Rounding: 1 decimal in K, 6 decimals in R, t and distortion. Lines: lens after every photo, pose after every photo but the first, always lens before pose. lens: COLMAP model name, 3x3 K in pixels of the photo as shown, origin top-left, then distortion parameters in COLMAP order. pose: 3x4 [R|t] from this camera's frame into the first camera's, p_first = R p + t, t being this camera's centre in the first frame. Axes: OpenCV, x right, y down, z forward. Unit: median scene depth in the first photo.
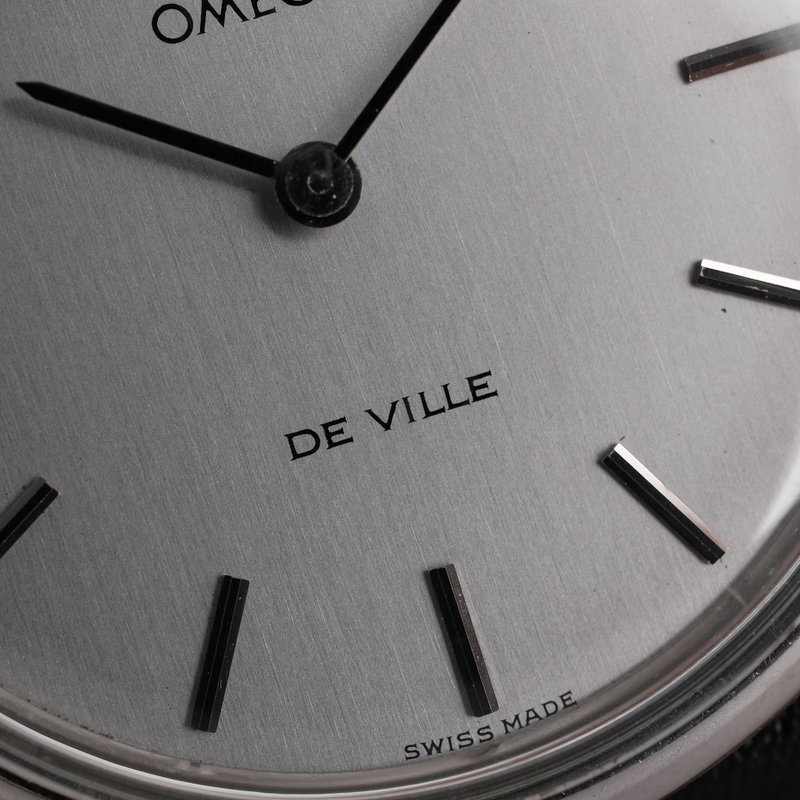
lens RADIAL K [[2241.1, 0, 405.5], [0, 2241.1, 394.2], [0, 0, 1]] dist [0.111787, 0.000000]
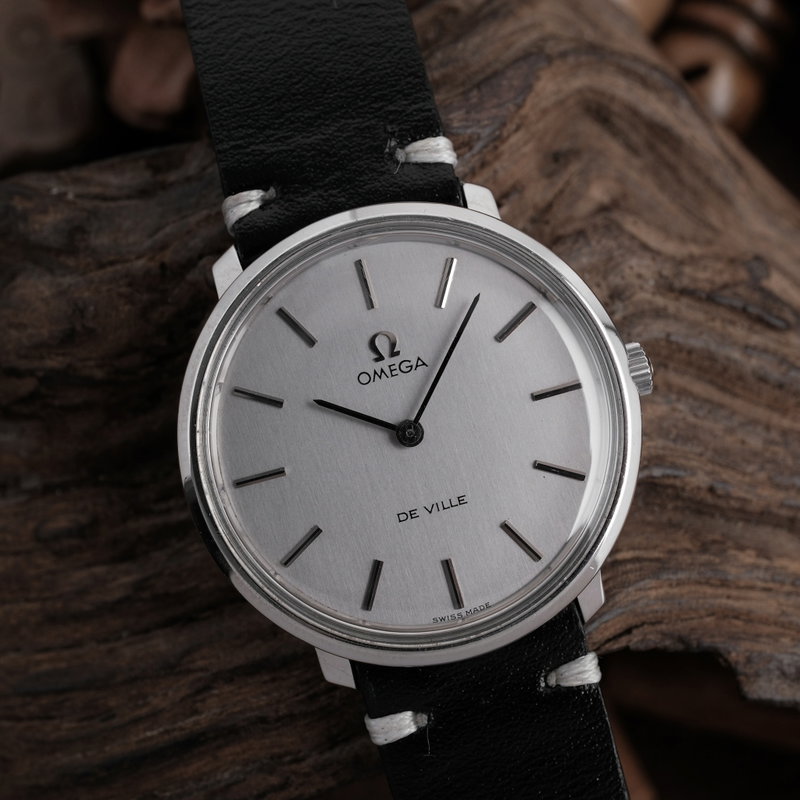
lens RADIAL K [[2241.1, 0, 395.5], [0, 2241.1, 398.6], [0, 0, 1]] dist [0.111787, 0.000000]
pose [[0.999047, 0.029893, -0.031810, 0.036469], [-0.030747, 0.999170, -0.026714, -0.056749], [0.030985, 0.027667, 0.999137, -2.033178]]
